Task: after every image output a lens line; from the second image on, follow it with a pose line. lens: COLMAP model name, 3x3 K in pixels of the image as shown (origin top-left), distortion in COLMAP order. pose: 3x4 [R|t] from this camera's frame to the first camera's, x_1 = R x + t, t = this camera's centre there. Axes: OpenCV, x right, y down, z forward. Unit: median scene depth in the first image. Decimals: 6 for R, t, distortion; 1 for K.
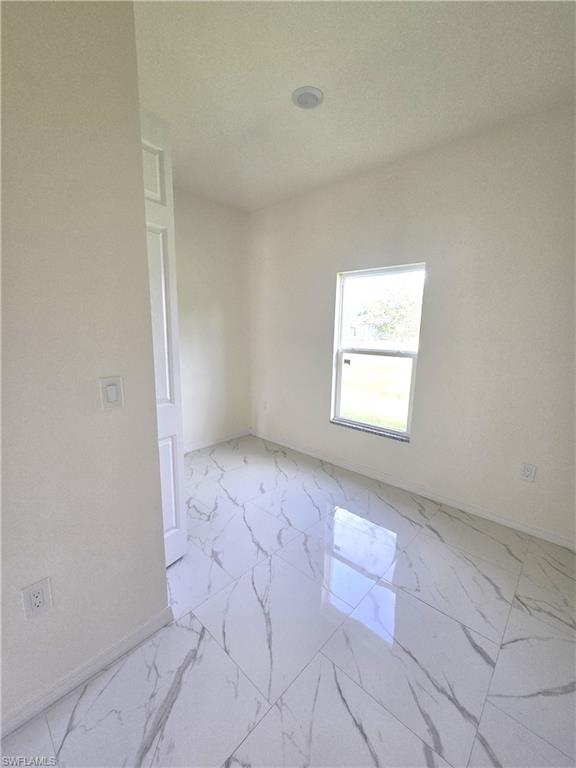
lens RADIAL K [[318.3, 0, 291.6], [0, 318.3, 387.3], [0, 0, 1]] dist [0.003204, 0.000214]
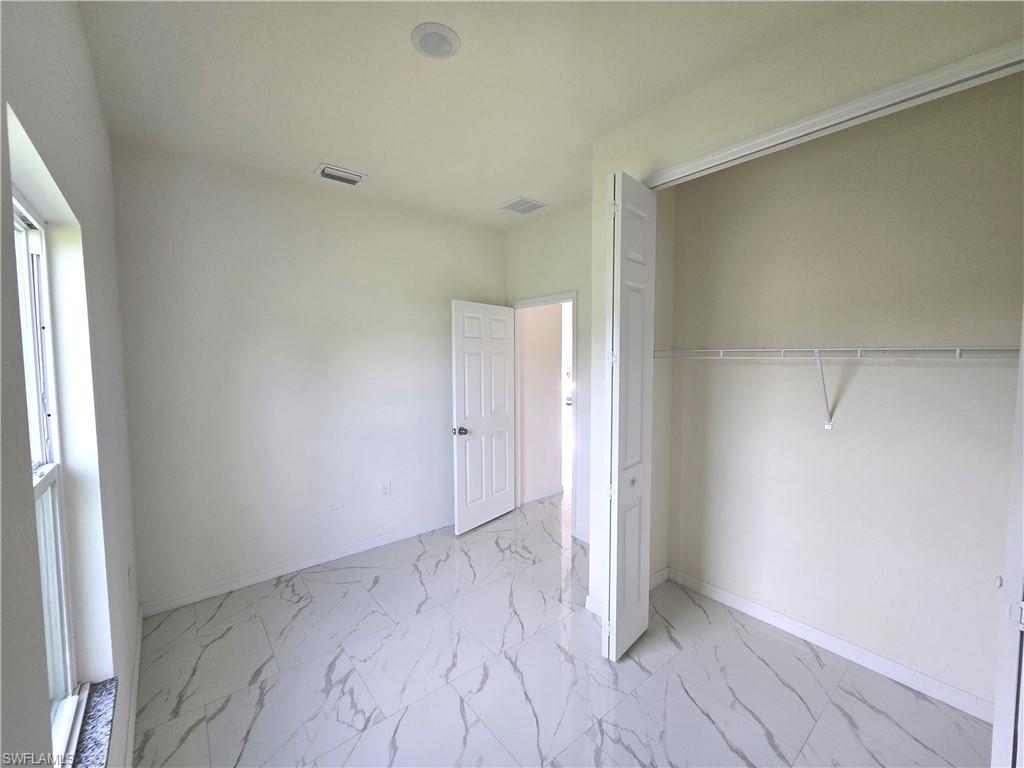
lens RADIAL K [[424.4, 0, 517.4], [0, 424.4, 379.7], [0, 0, 1]] dist [0.003204, 0.000214]
pose [[-0.990182, -0.024524, 0.137616, -0.206957], [0.008905, 0.971422, 0.237191, -0.360692], [-0.139500, 0.236088, -0.961666, 1.615498]]
